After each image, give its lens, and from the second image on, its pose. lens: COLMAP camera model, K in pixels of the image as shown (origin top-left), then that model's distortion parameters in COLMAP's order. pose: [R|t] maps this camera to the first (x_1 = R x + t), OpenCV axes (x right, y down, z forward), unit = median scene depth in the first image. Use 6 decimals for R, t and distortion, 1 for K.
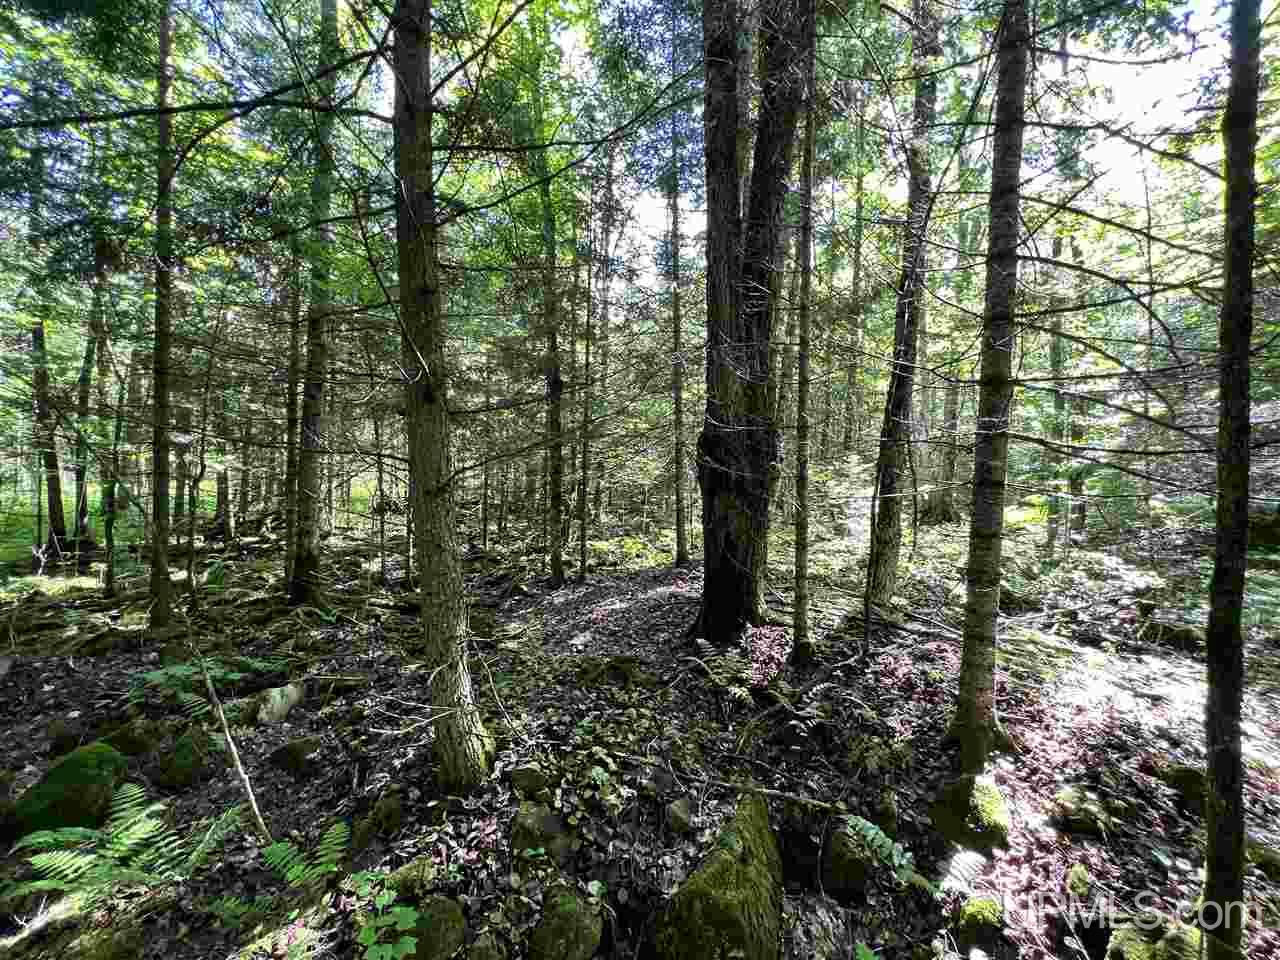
lens RADIAL K [[513.2, 0, 641.5], [0, 513.2, 481.6], [0, 0, 1]] dist [0.003070, 0.000446]
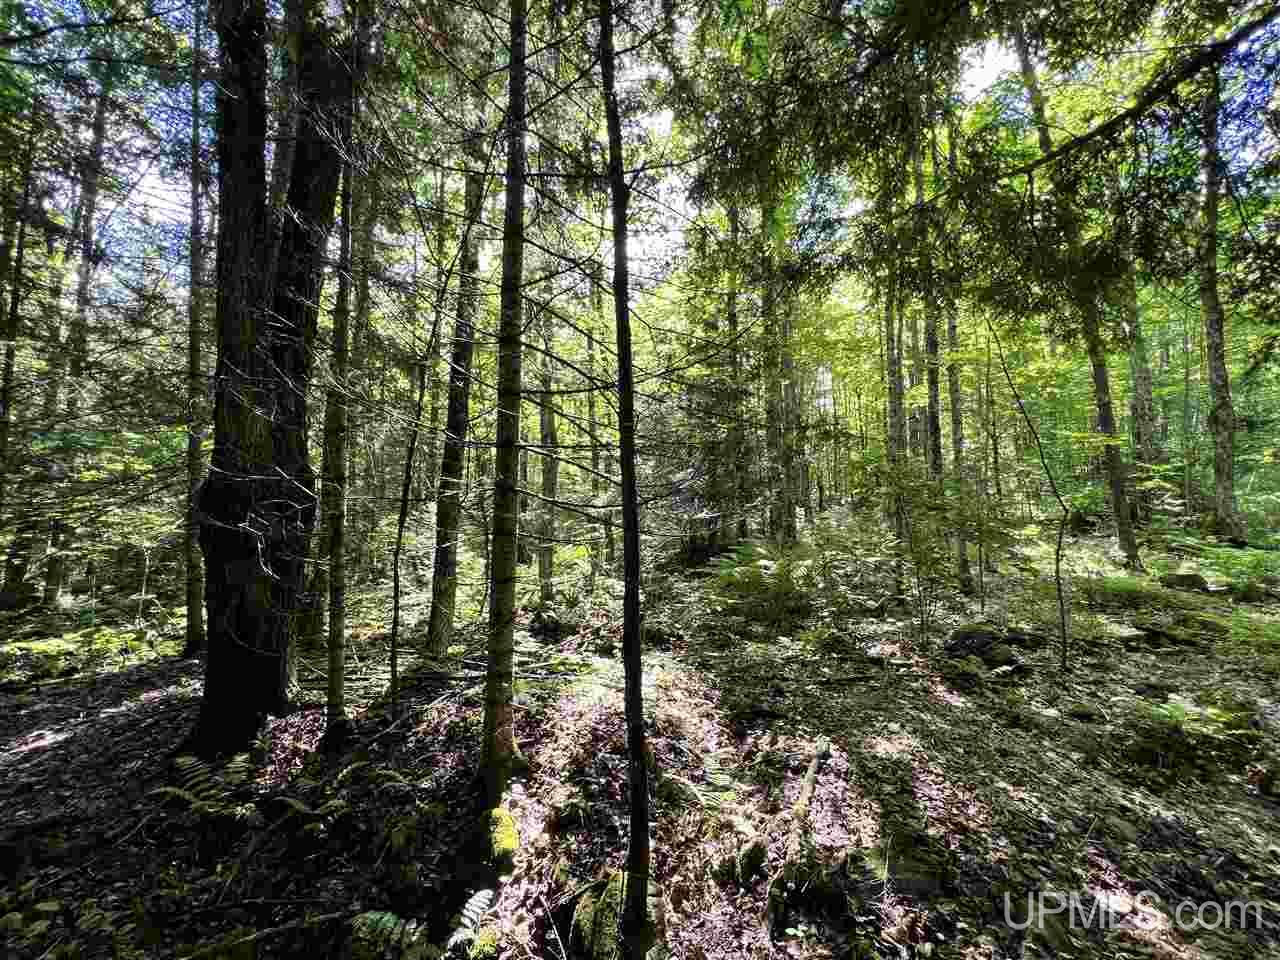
lens RADIAL K [[513.2, 0, 641.4], [0, 513.2, 479.7], [0, 0, 1]] dist [0.003070, 0.000446]
pose [[0.742080, 0.022113, 0.669947, 0.121956], [0.042055, 0.995951, -0.079456, -0.010503], [-0.668991, 0.087137, 0.738145, -0.044440]]
